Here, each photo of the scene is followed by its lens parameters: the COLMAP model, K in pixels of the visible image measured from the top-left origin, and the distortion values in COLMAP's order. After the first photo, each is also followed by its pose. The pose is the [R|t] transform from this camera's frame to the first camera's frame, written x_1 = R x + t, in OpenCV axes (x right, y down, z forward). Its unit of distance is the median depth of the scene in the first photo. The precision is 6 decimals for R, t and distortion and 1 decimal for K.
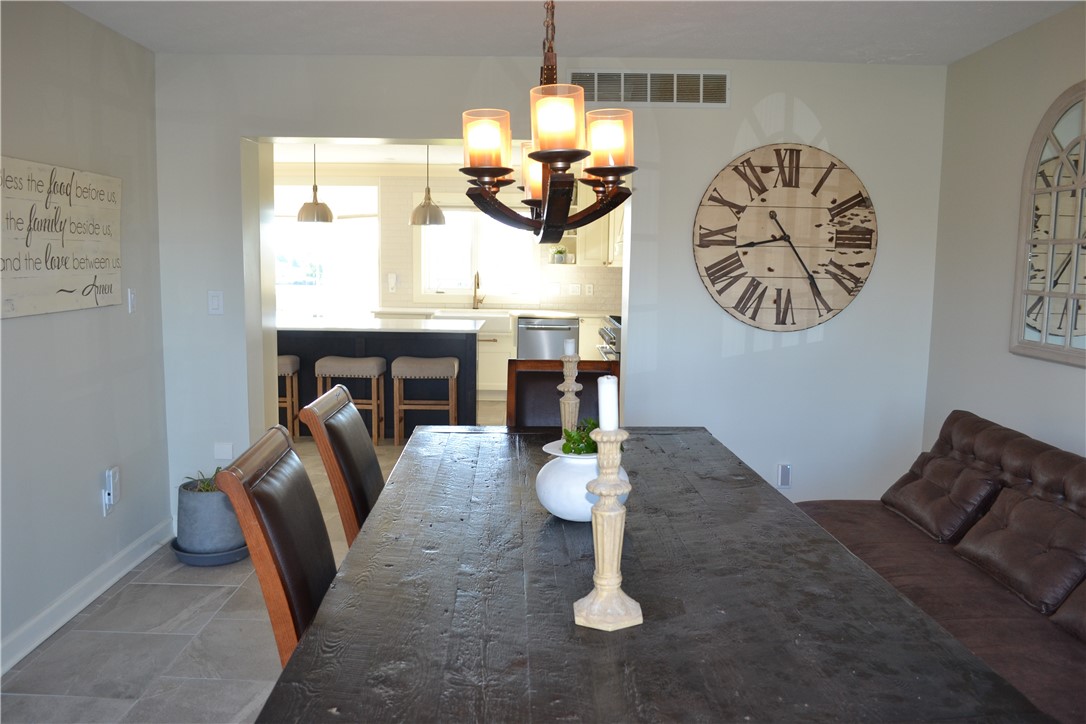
lens RADIAL K [[869.9, 0, 542.8], [0, 869.9, 370.1], [0, 0, 1]] dist [-0.084407, 0.014017]
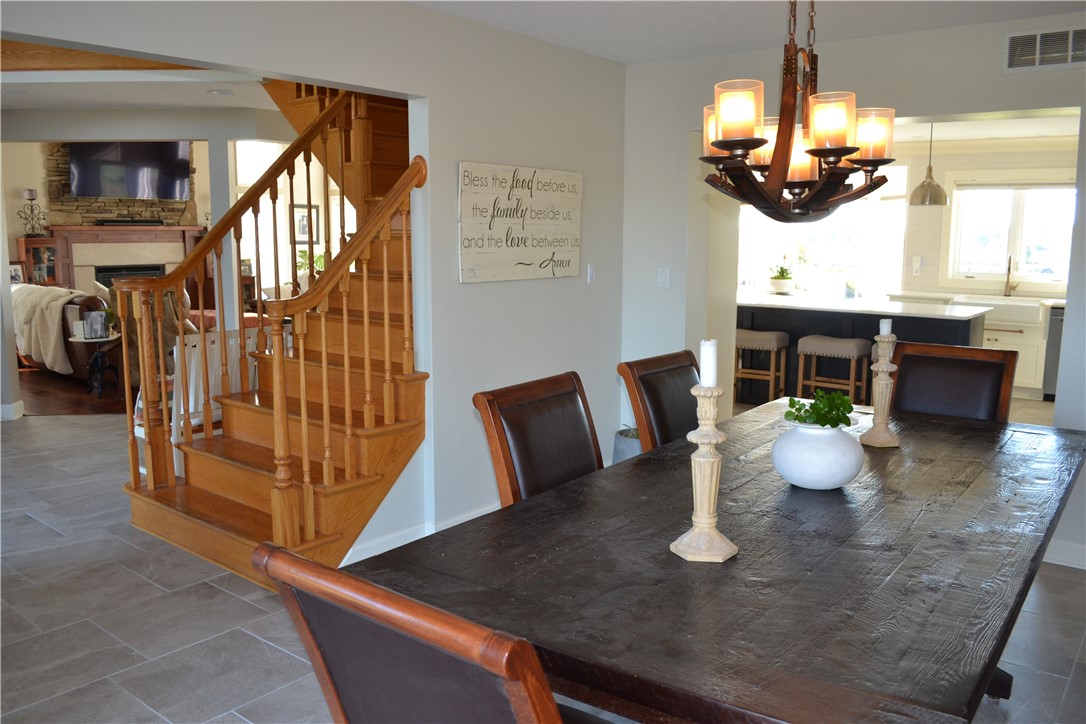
lens RADIAL K [[869.9, 0, 539.4], [0, 869.9, 368.7], [0, 0, 1]] dist [-0.084407, 0.014017]
pose [[0.778543, 0.083480, -0.622015, 0.266245], [-0.071777, 0.996454, 0.043893, 0.004830], [0.623473, 0.010474, 0.781774, -0.011031]]
